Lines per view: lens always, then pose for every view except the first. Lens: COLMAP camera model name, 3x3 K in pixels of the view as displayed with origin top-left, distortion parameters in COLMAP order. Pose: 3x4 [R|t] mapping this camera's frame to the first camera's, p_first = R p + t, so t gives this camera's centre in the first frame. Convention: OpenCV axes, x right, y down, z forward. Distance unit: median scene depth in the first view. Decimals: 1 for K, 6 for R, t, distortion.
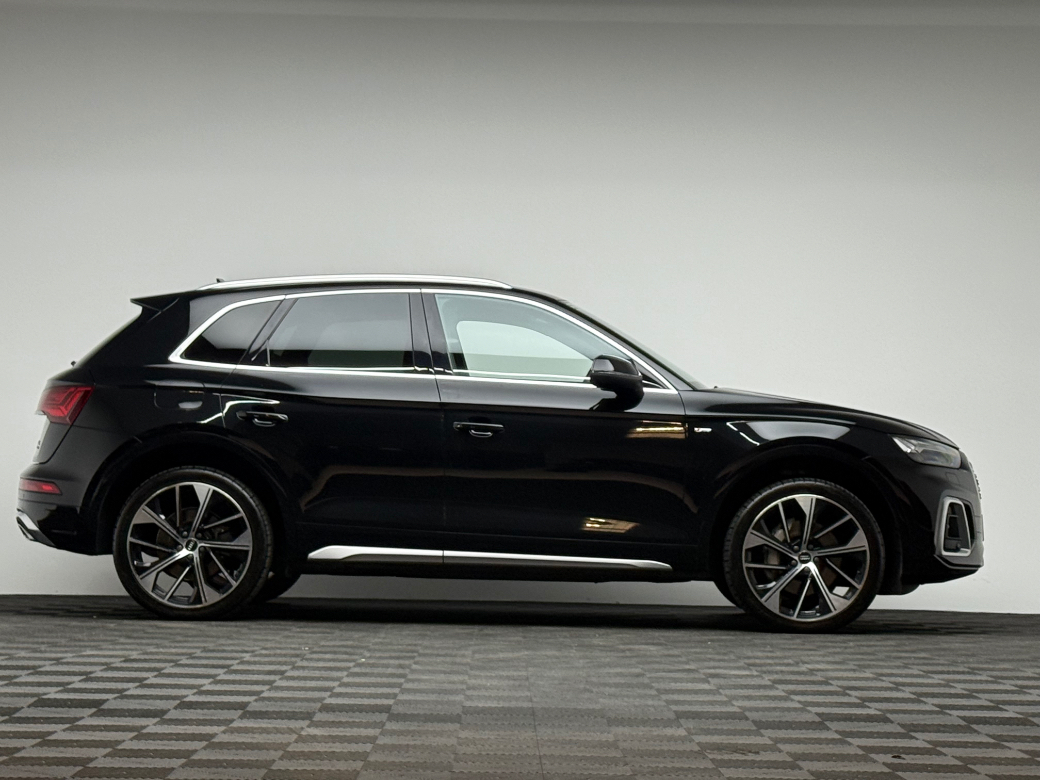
lens RADIAL K [[2426.4, 0, 520.0], [0, 2426.4, 390.0], [0, 0, 1]] dist [0.075135, 0.614890]
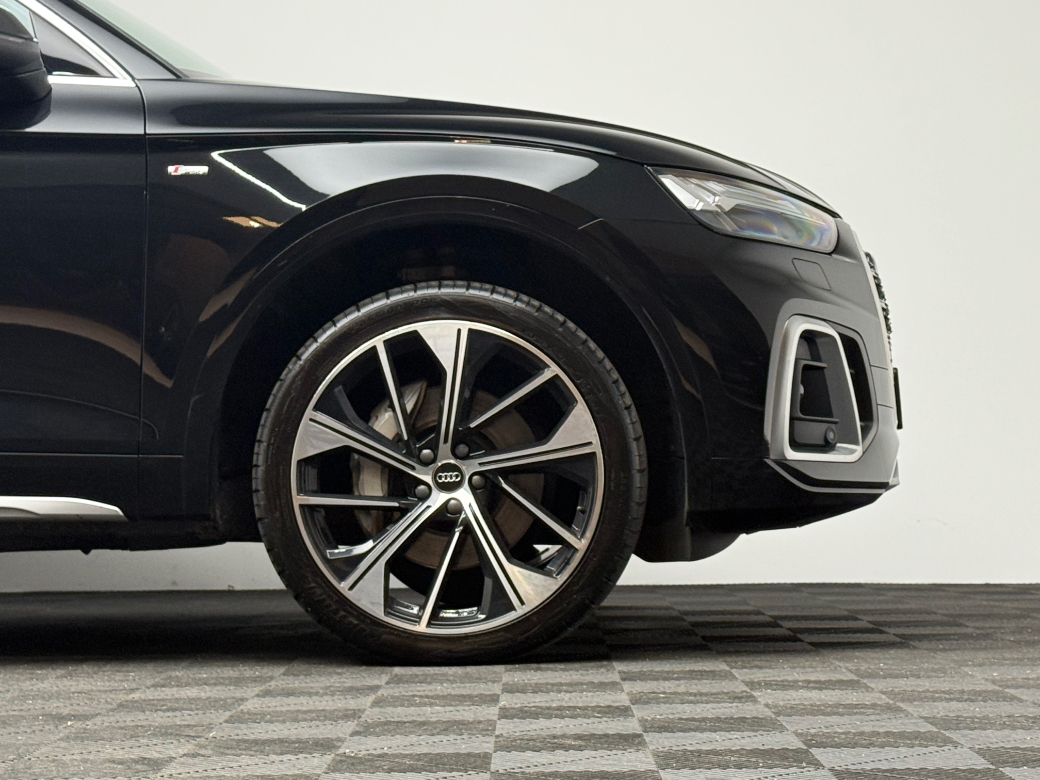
lens RADIAL K [[2426.4, 0, 520.0], [0, 2426.4, 390.0], [0, 0, 1]] dist [0.075135, 0.614890]
pose [[0.999358, -0.031746, -0.016615, 0.136265], [0.032007, 0.999365, 0.015651, 0.048519], [0.016107, -0.016173, 0.999739, 0.595618]]
